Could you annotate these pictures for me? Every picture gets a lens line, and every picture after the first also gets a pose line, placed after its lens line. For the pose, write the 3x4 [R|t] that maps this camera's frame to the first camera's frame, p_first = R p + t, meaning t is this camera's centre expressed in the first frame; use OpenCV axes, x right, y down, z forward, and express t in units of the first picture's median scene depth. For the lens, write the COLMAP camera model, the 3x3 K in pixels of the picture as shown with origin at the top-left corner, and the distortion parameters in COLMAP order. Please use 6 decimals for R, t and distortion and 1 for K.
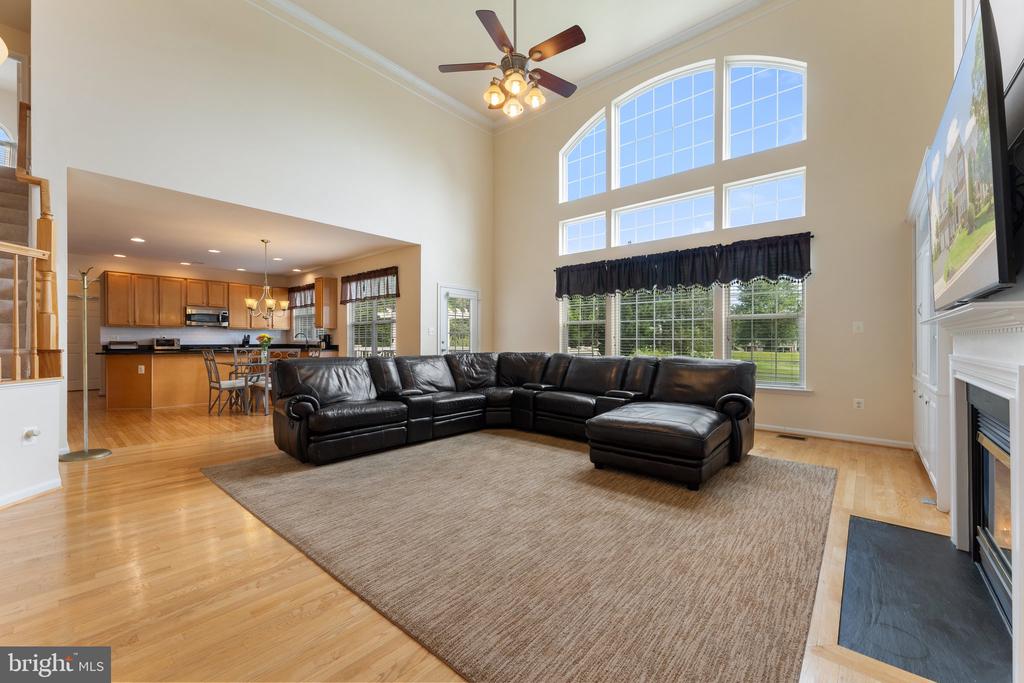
lens RADIAL K [[411.6, 0, 512.0], [0, 411.6, 341.5], [0, 0, 1]] dist [-0.002467, -0.000233]
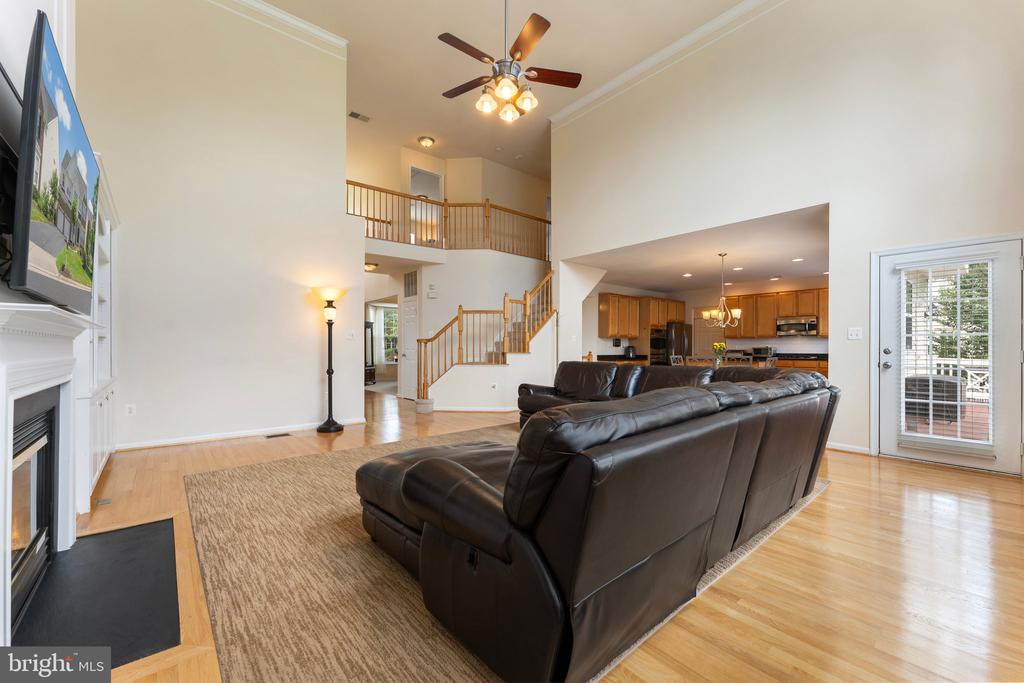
lens RADIAL K [[414.6, 0, 512.8], [0, 414.6, 354.1], [0, 0, 1]] dist [-0.000105, 0.000170]
pose [[-0.158535, 0.010737, -0.987295, 0.745777], [-0.003482, 0.999929, 0.011434, -0.000101], [0.987347, 0.005251, -0.158486, 0.876199]]
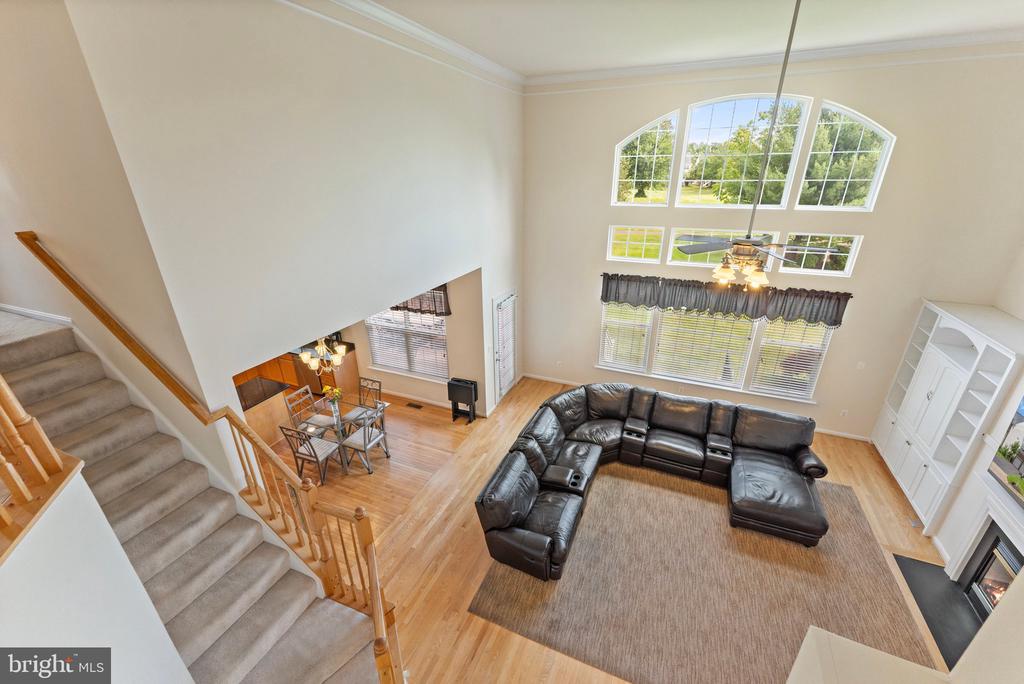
lens RADIAL K [[414.6, 0, 512.8], [0, 414.6, 354.6], [0, 0, 1]] dist [-0.000105, 0.000170]
pose [[0.955015, -0.127229, 0.267879, -0.632806], [0.011402, 0.918381, 0.395533, -0.622724], [-0.296338, -0.374686, 0.878518, 0.133416]]
